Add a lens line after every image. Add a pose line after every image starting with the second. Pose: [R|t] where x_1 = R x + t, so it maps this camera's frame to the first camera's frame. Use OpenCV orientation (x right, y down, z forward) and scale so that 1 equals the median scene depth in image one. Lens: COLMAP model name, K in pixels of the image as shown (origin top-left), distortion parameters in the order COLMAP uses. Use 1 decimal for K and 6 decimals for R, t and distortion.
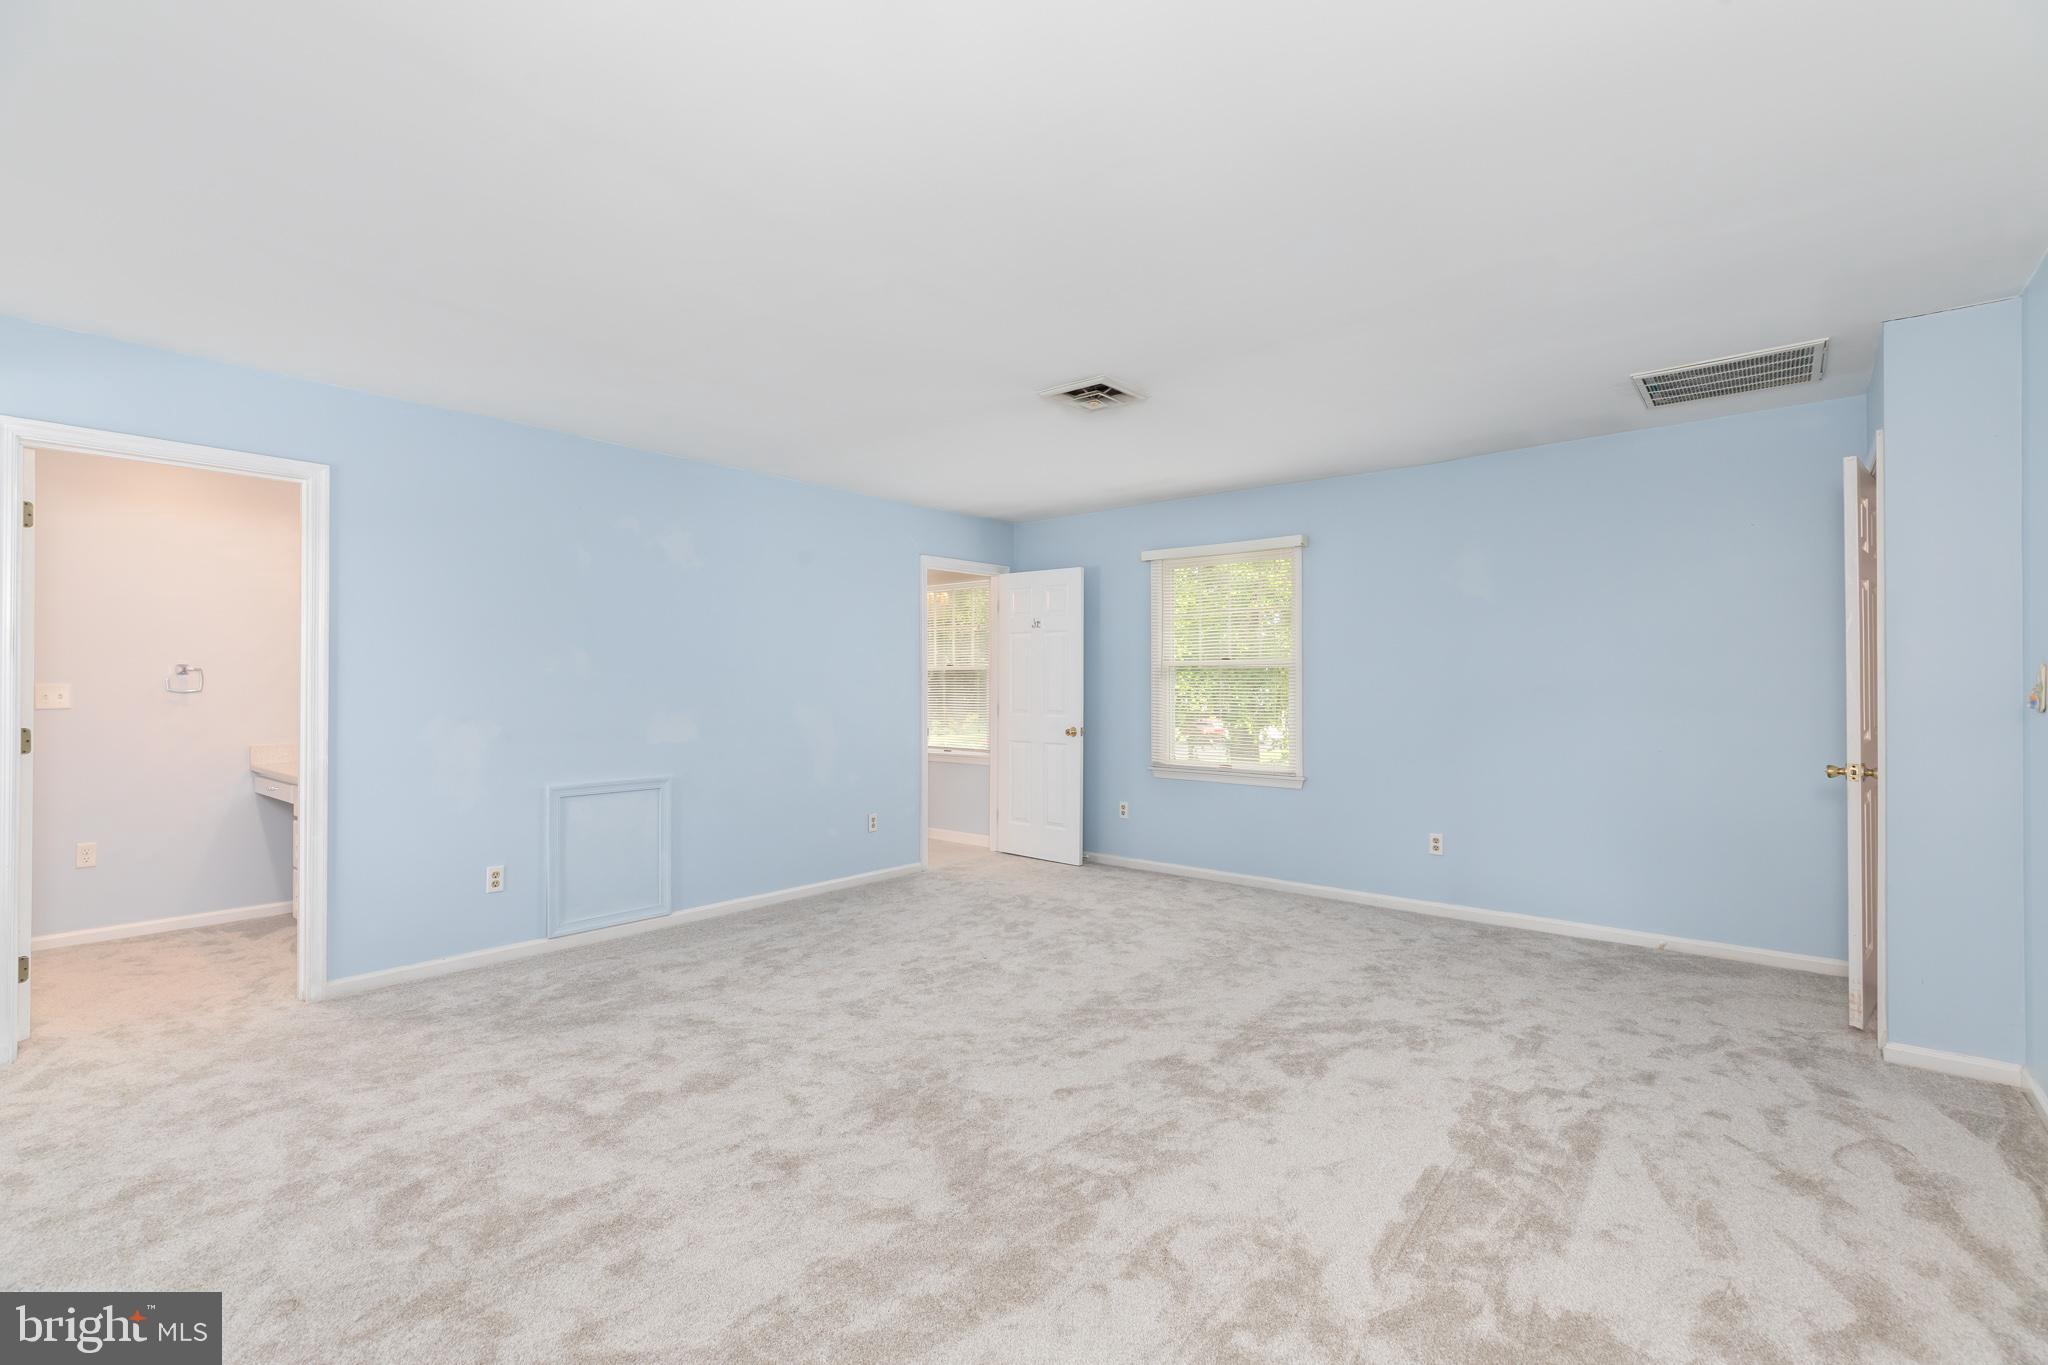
lens RADIAL K [[925.2, 0, 1020.6], [0, 925.2, 679.5], [0, 0, 1]] dist [0.006298, 0.000603]
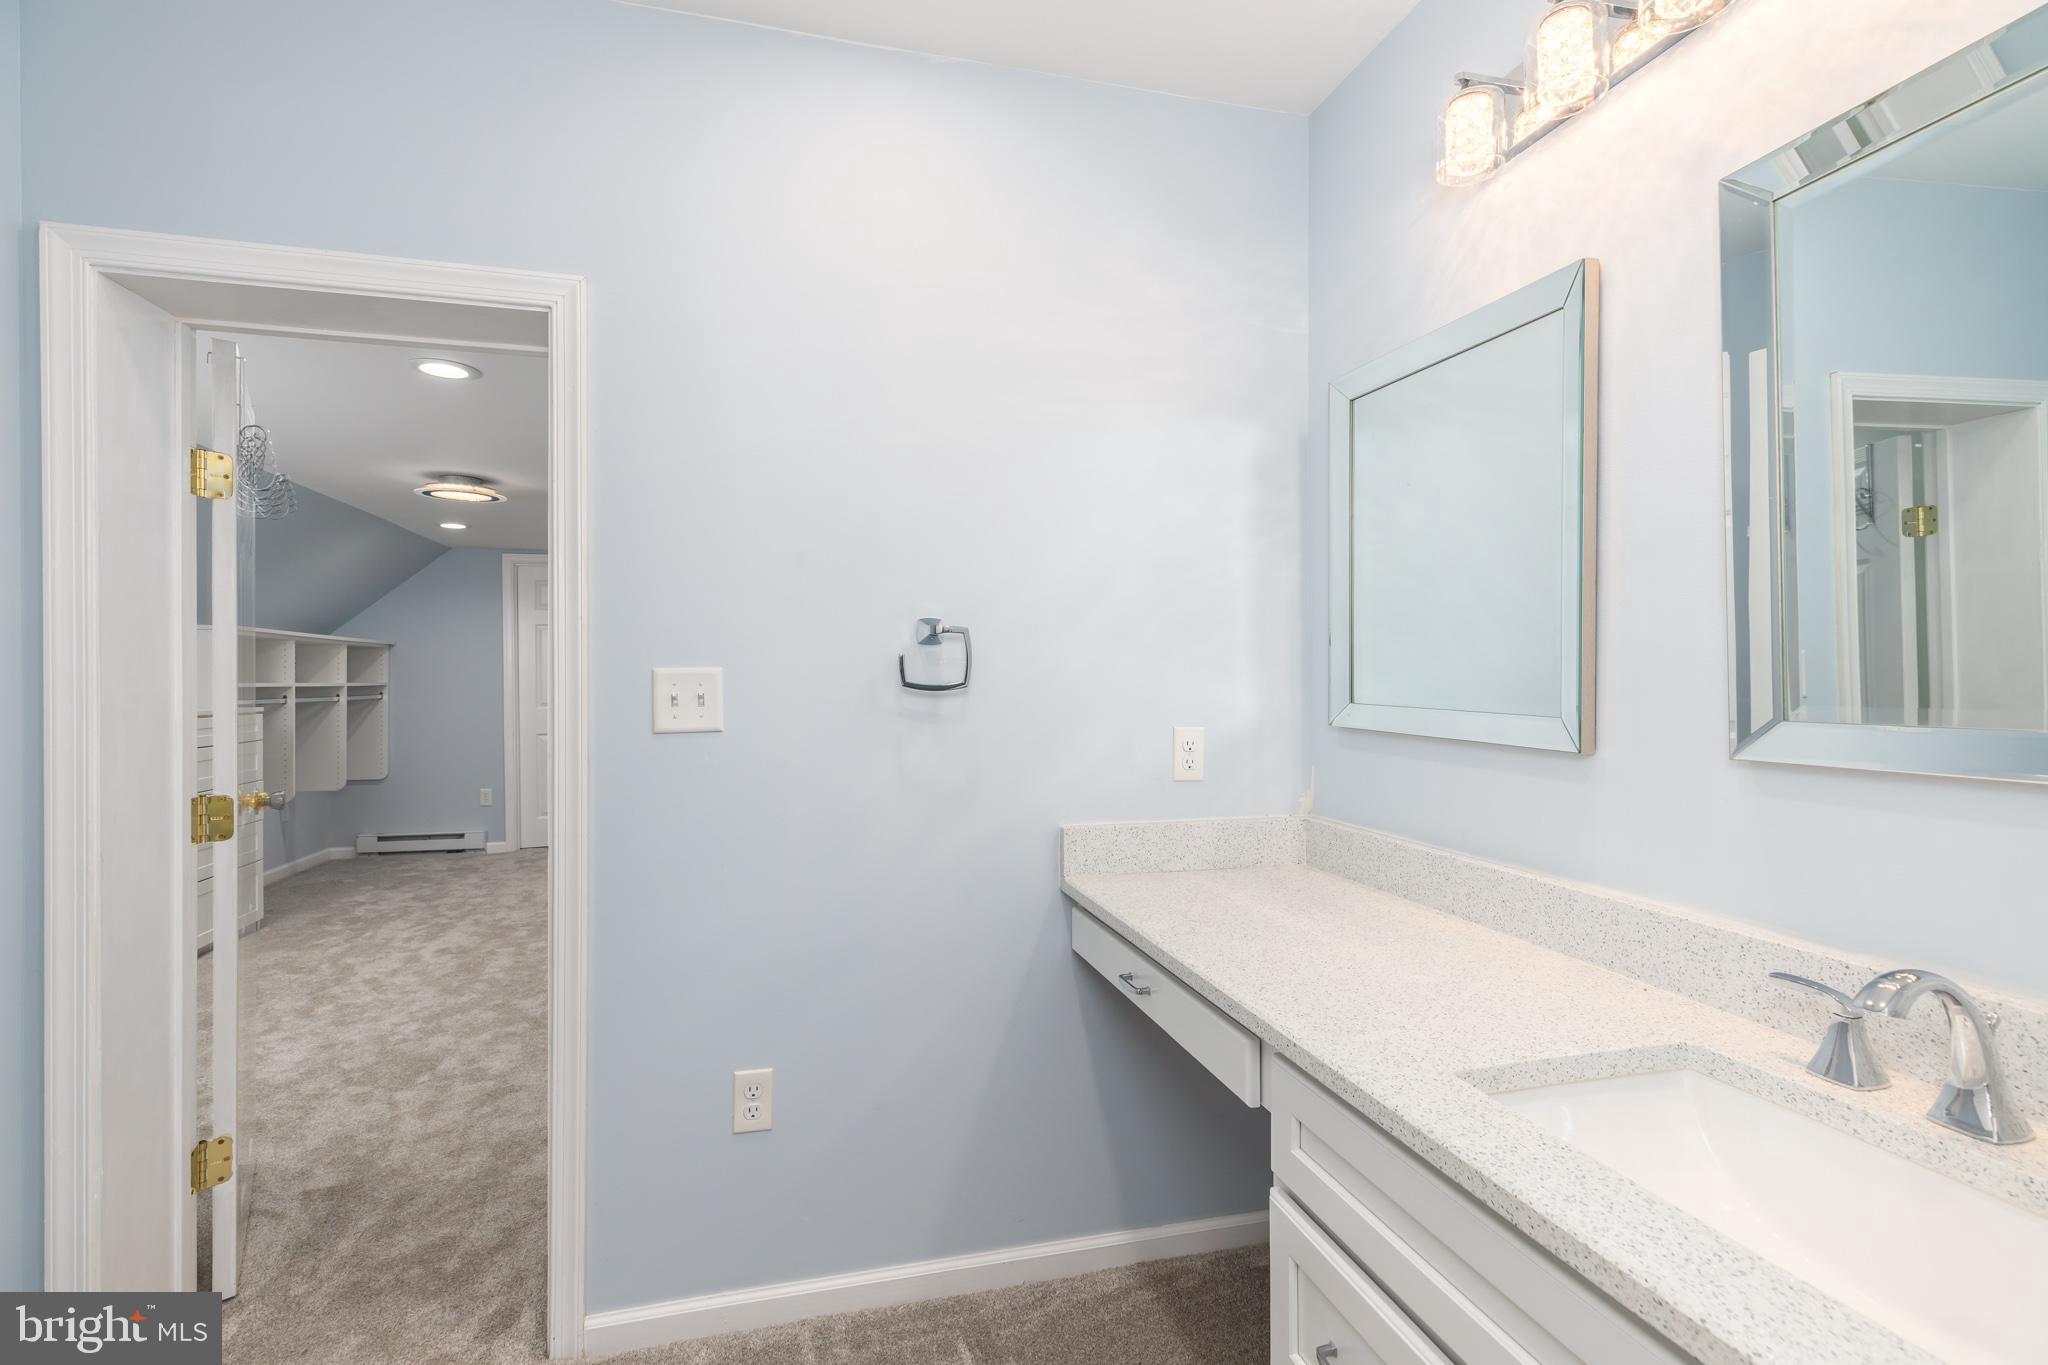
lens RADIAL K [[925.2, 0, 1026.2], [0, 925.2, 683.6], [0, 0, 1]] dist [0.006298, 0.000603]
pose [[0.800803, 0.002430, -0.598923, -0.646432], [0.002179, 0.999973, 0.006970, 0.008031], [0.598924, -0.006887, 0.800776, 0.724799]]
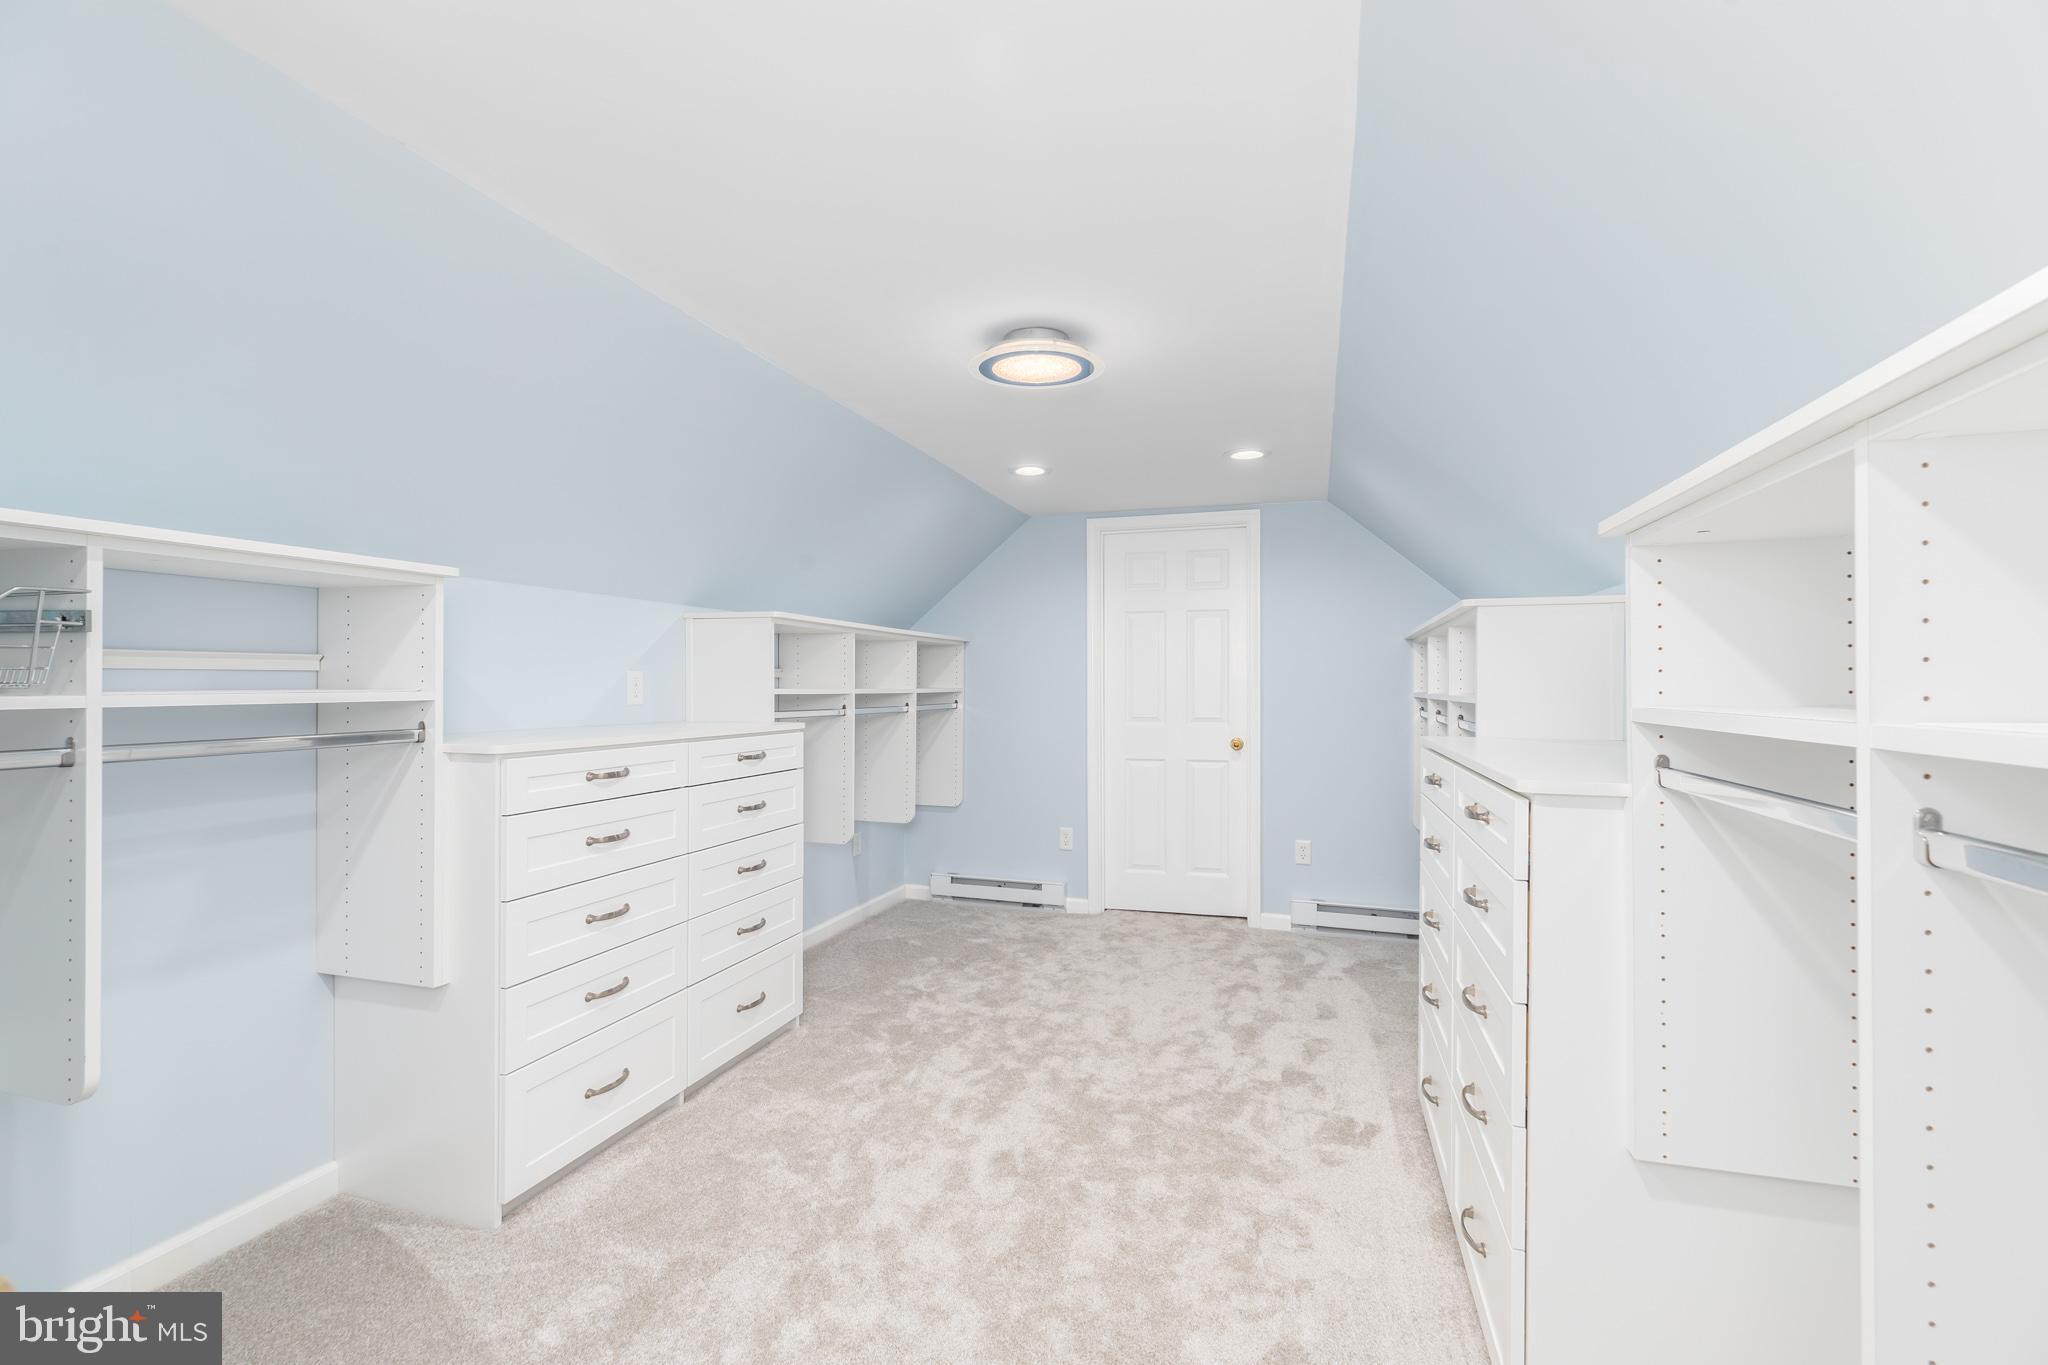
lens RADIAL K [[925.2, 0, 1023.8], [0, 925.2, 686.5], [0, 0, 1]] dist [0.006298, 0.000603]
pose [[0.350803, 0.004764, -0.936437, -0.790756], [-0.002013, 0.999989, 0.004333, 0.007916], [0.936447, 0.000366, 0.350809, 0.784663]]
